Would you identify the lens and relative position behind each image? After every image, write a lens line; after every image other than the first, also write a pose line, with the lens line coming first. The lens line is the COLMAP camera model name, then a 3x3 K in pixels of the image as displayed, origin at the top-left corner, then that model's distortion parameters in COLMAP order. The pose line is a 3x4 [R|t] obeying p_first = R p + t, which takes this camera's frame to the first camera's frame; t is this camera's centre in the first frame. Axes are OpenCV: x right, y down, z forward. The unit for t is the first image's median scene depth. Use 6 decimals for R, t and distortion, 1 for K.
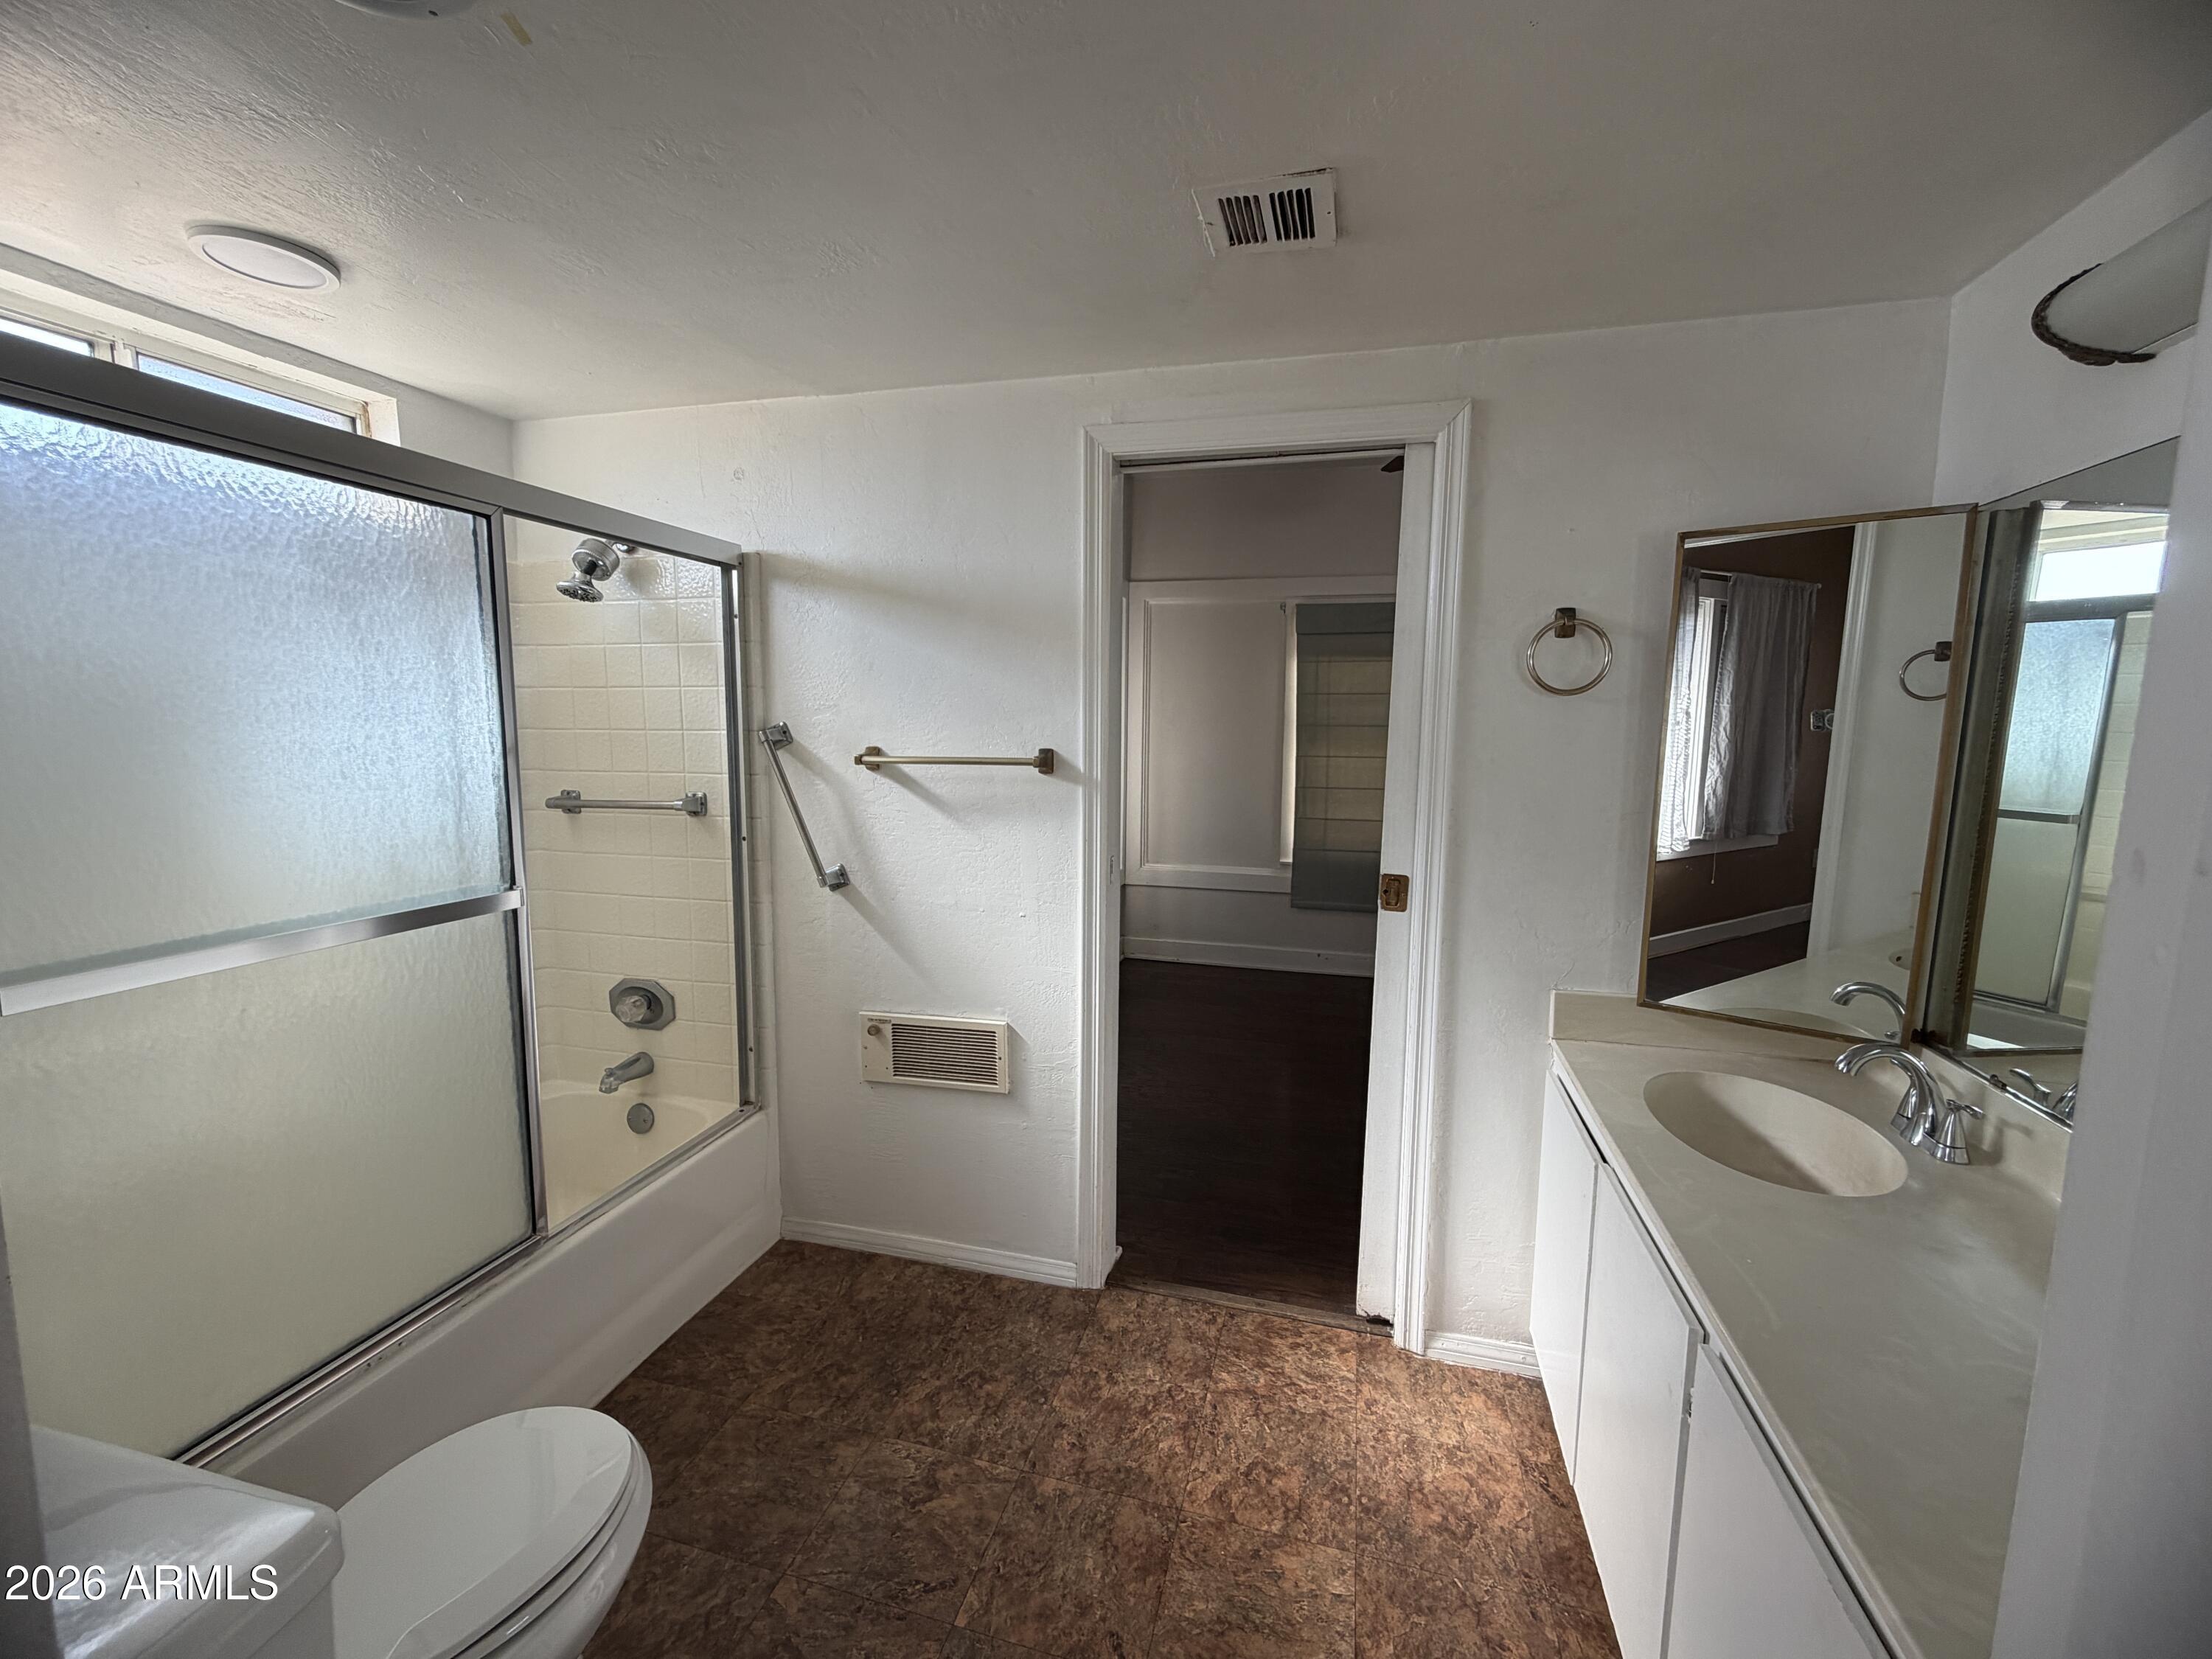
lens RADIAL K [[886.0, 0, 1109.1], [0, 886.0, 828.8], [0, 0, 1]] dist [-0.009340, -0.000642]
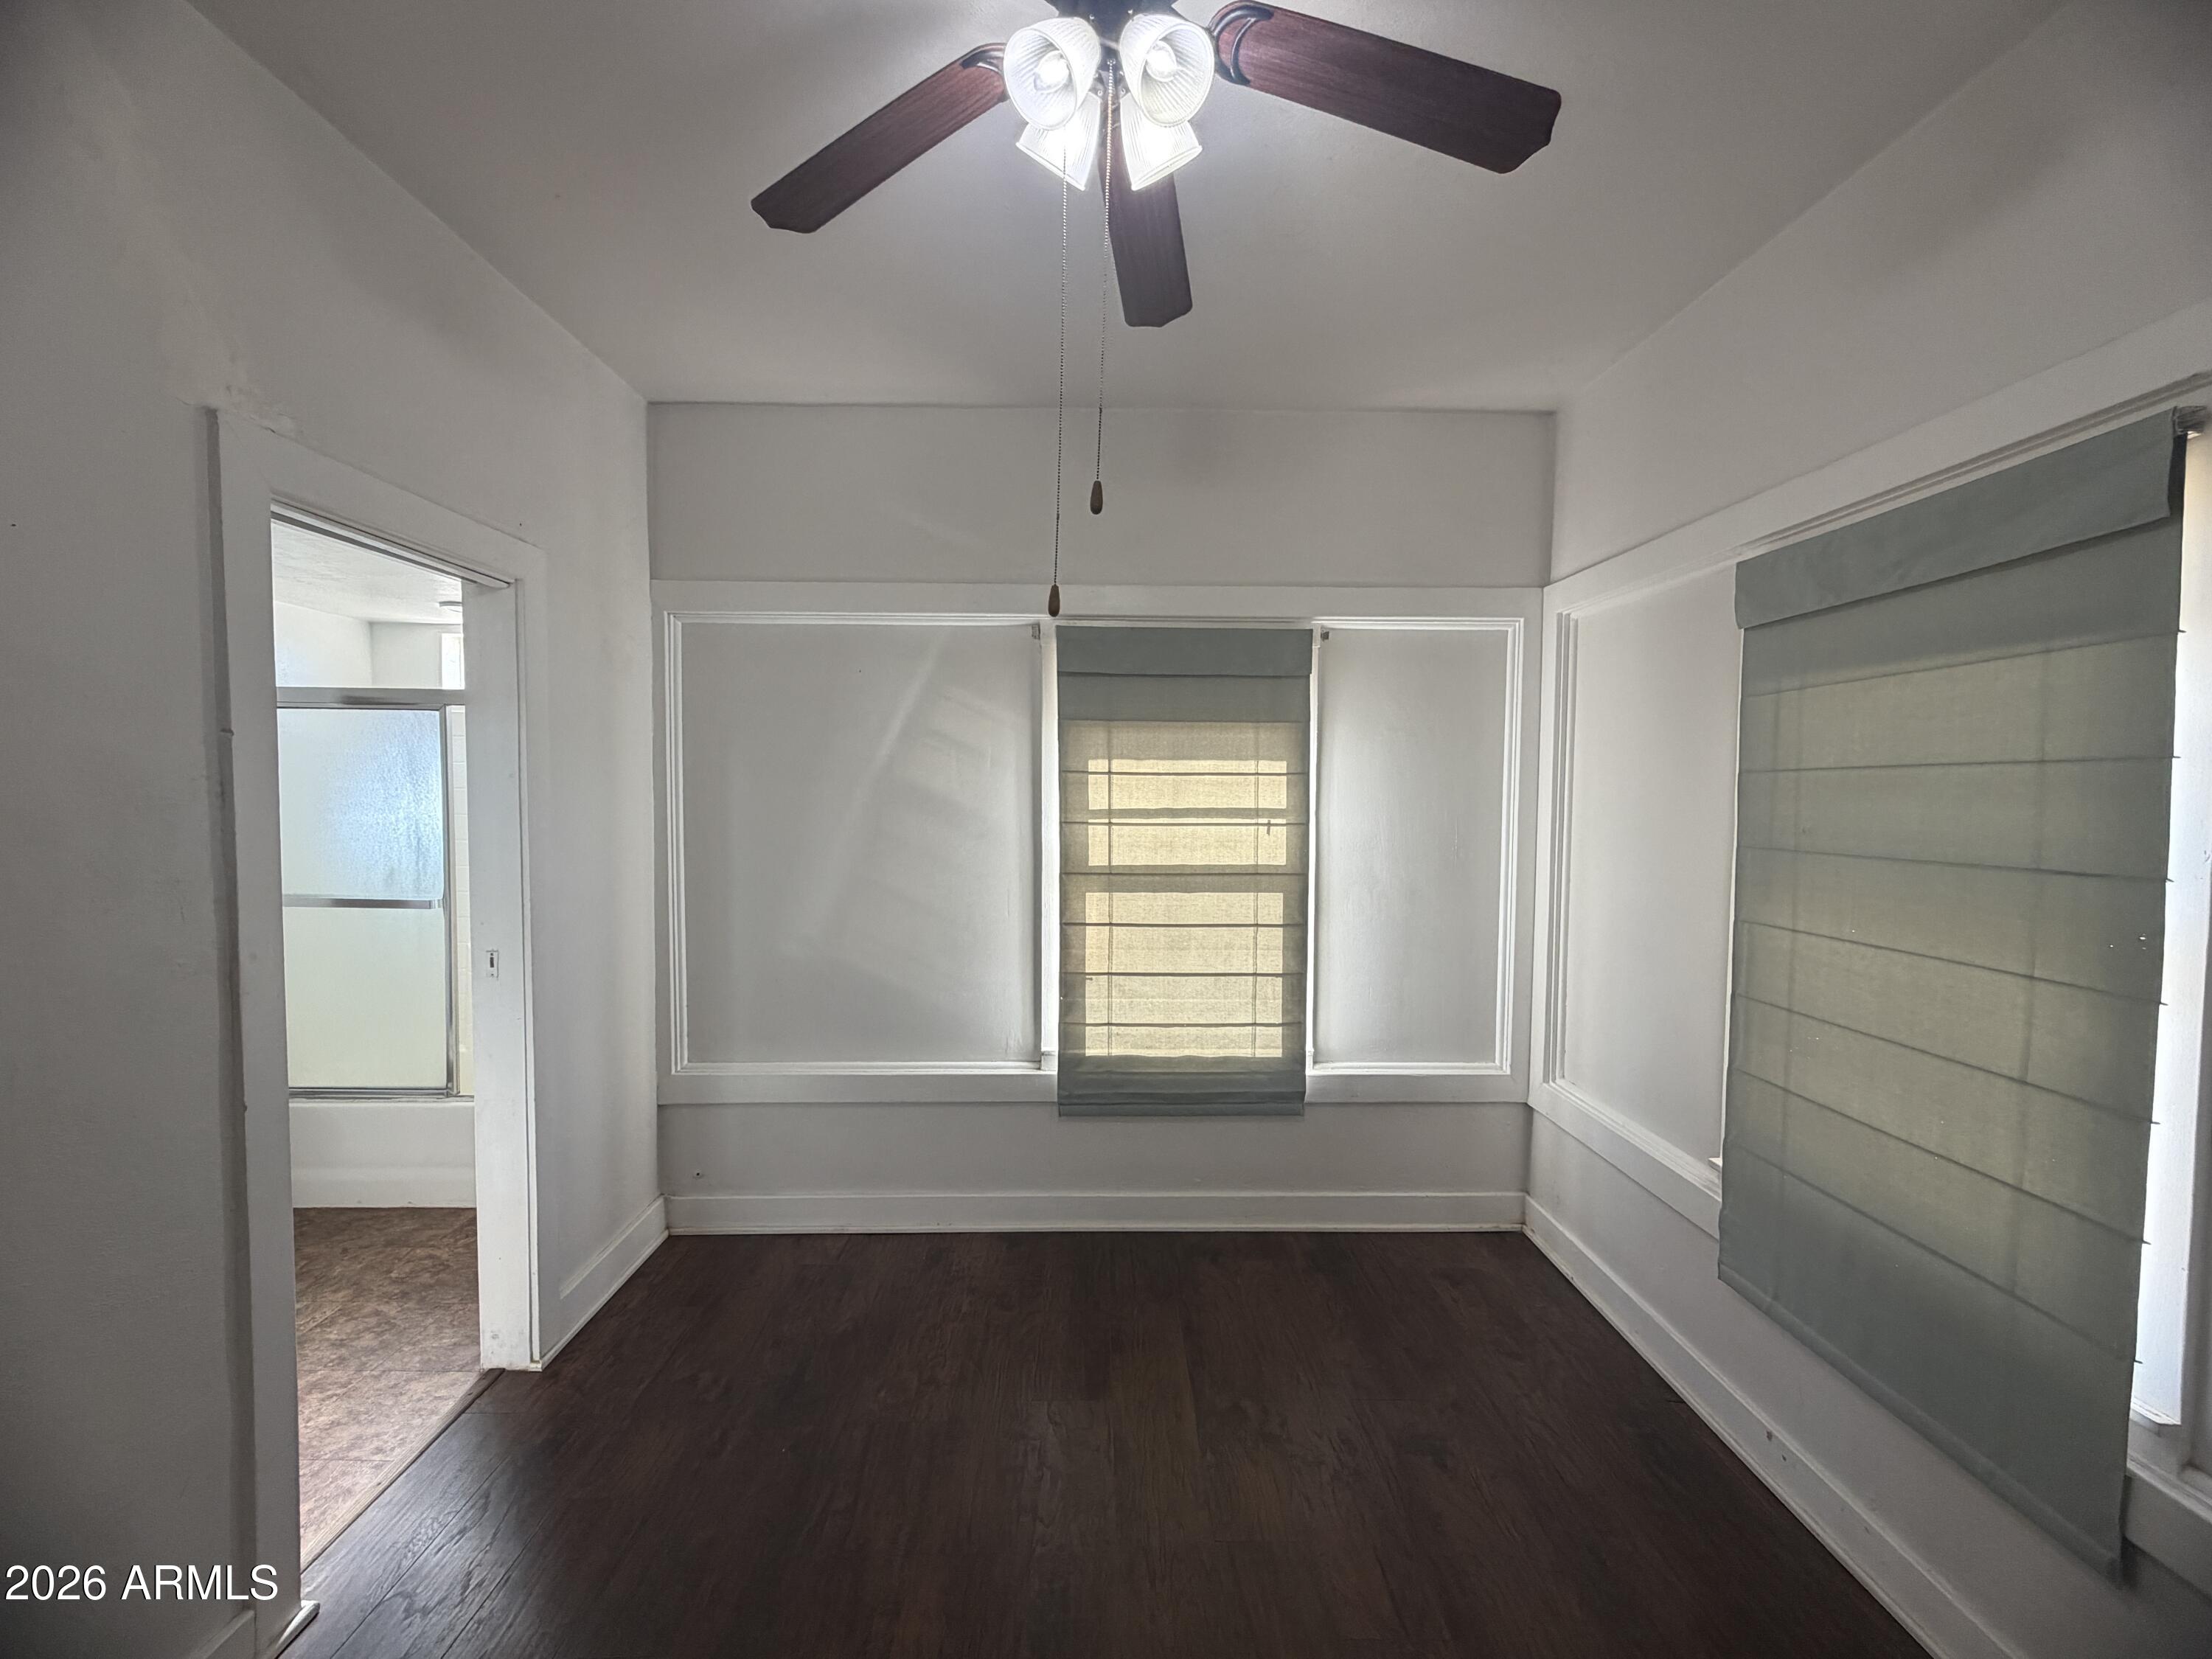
lens RADIAL K [[886.0, 0, 1088.7], [0, 886.0, 831.2], [0, 0, 1]] dist [-0.009340, -0.000642]
pose [[0.300427, 0.041346, -0.952908, 1.093410], [-0.129562, 0.991569, 0.002176, -0.179054], [0.944964, 0.122807, 0.303250, 1.229251]]
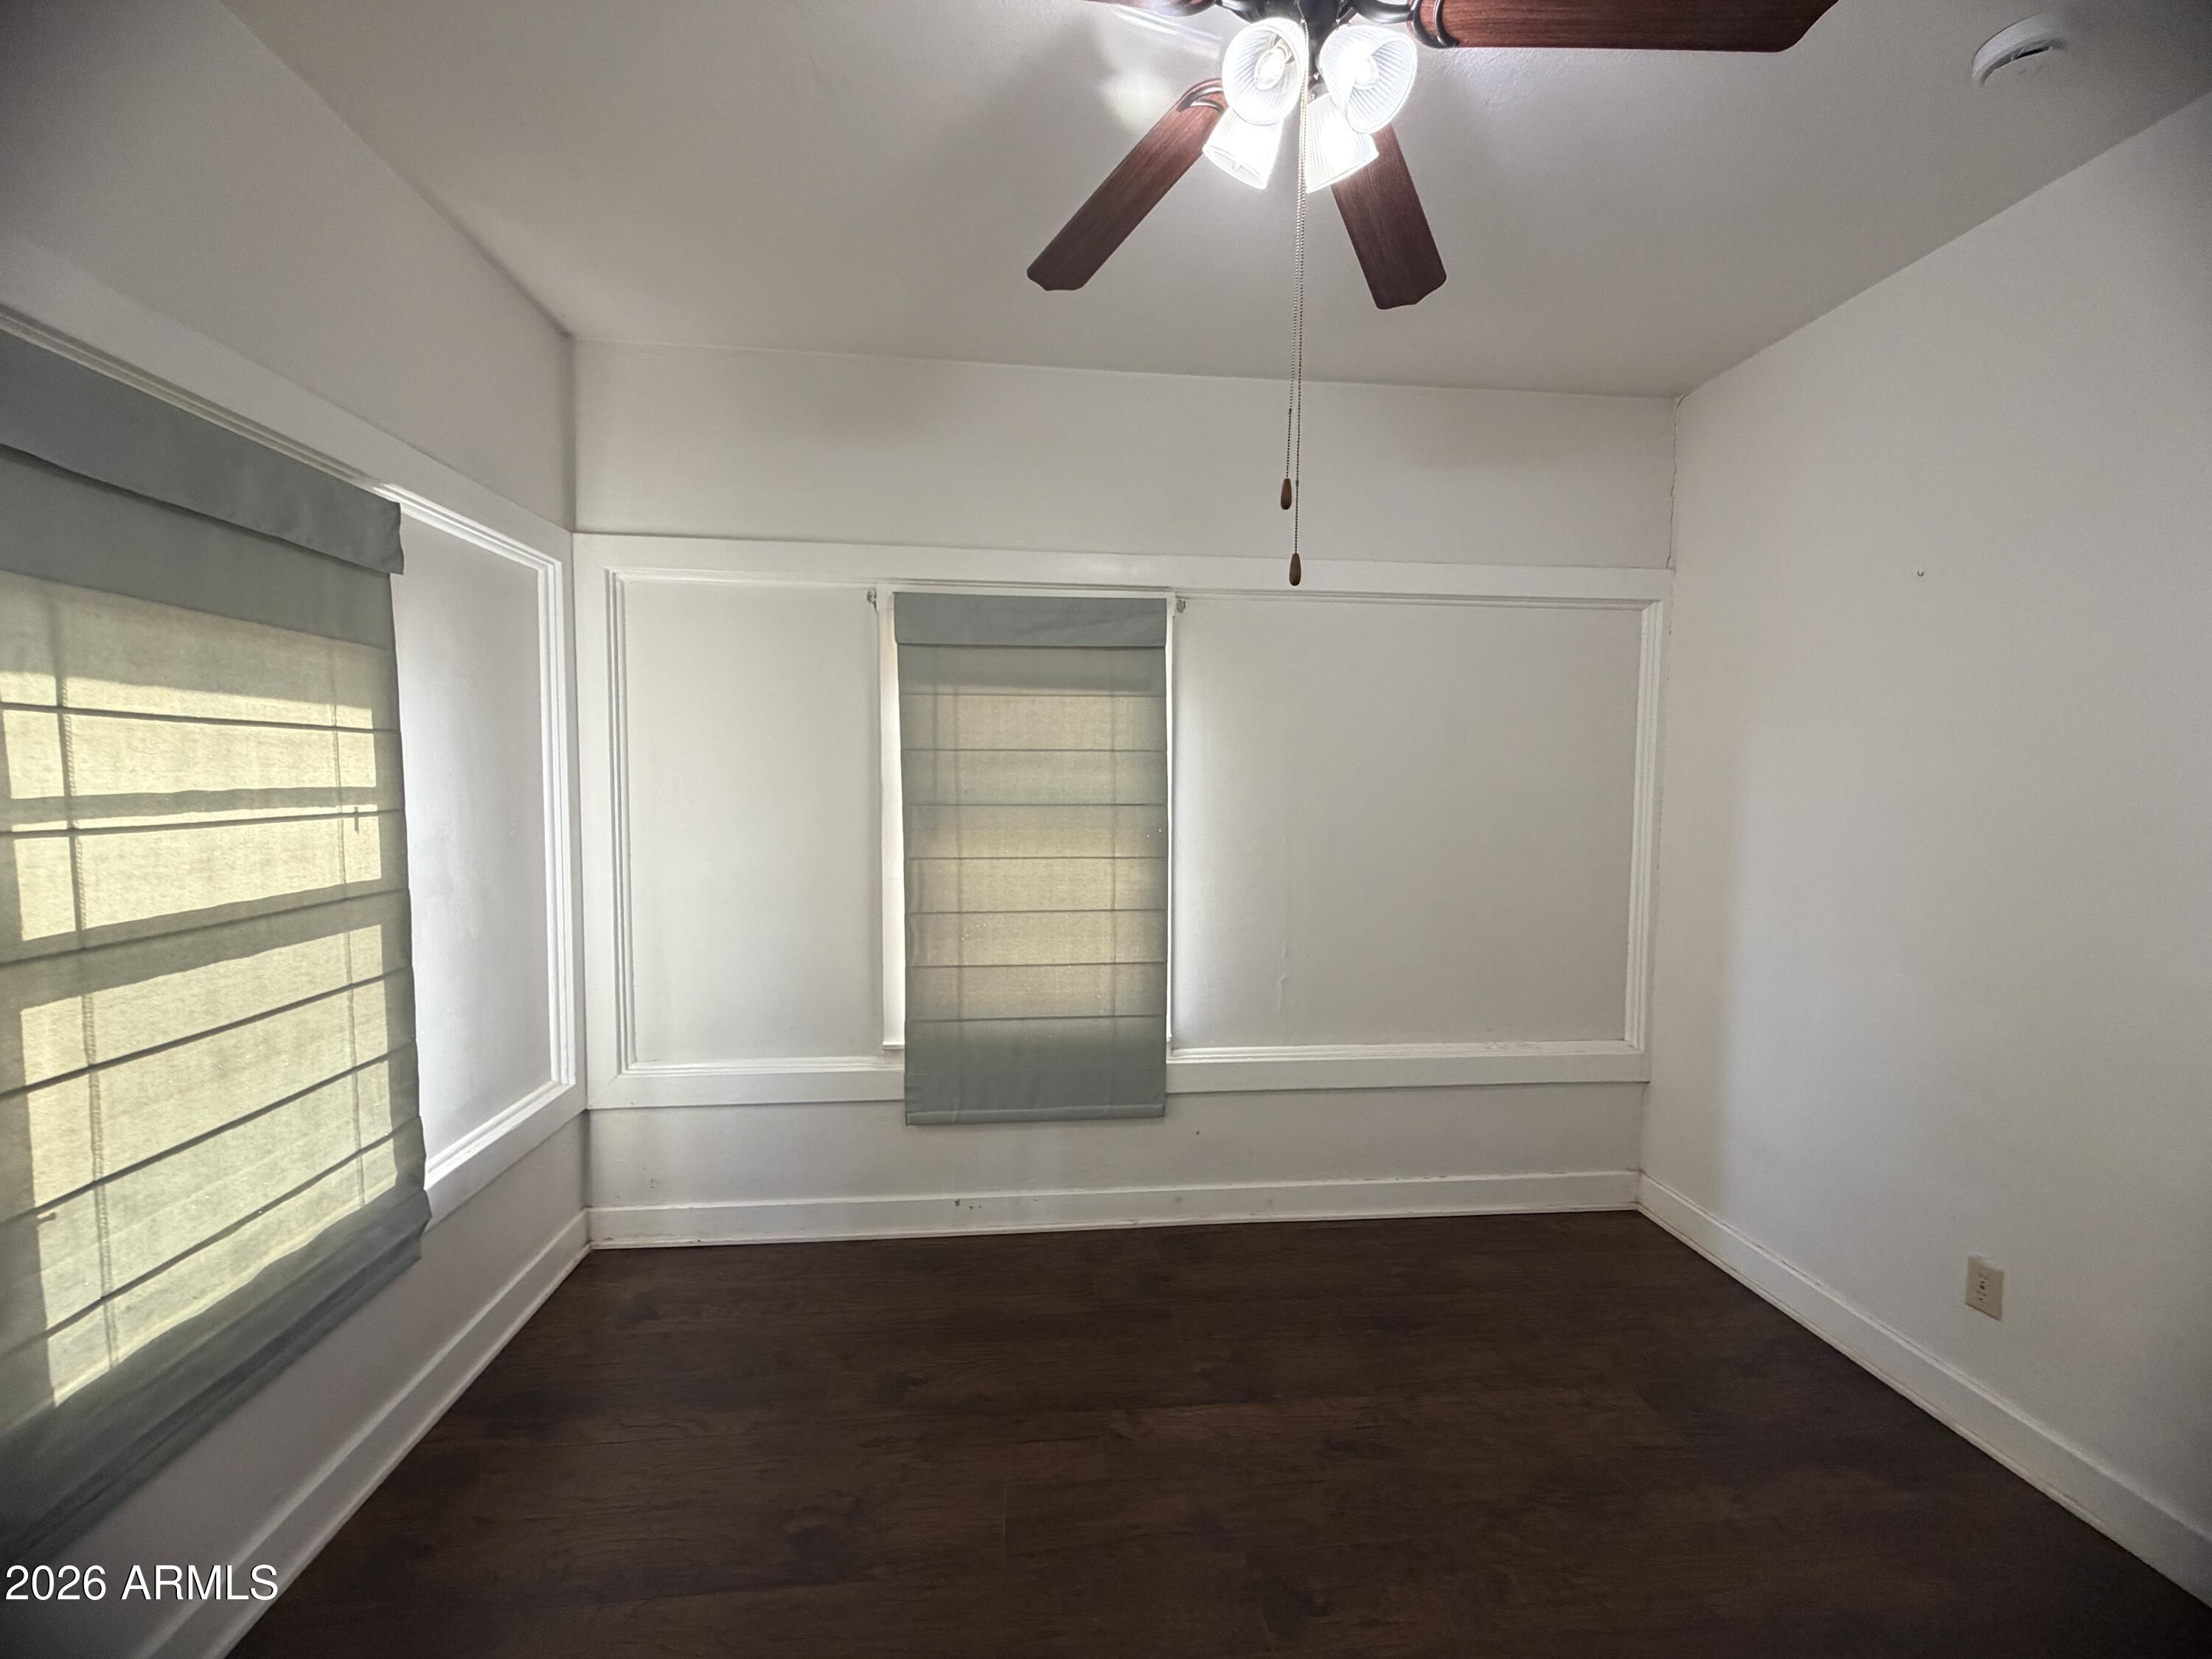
lens RADIAL K [[886.0, 0, 1093.2], [0, 886.0, 835.6], [0, 0, 1]] dist [-0.009340, -0.000642]
pose [[0.922178, -0.024000, 0.386021, 0.222511], [0.047933, 0.997470, -0.052492, -0.129849], [-0.383785, 0.066910, 0.920995, 0.915237]]
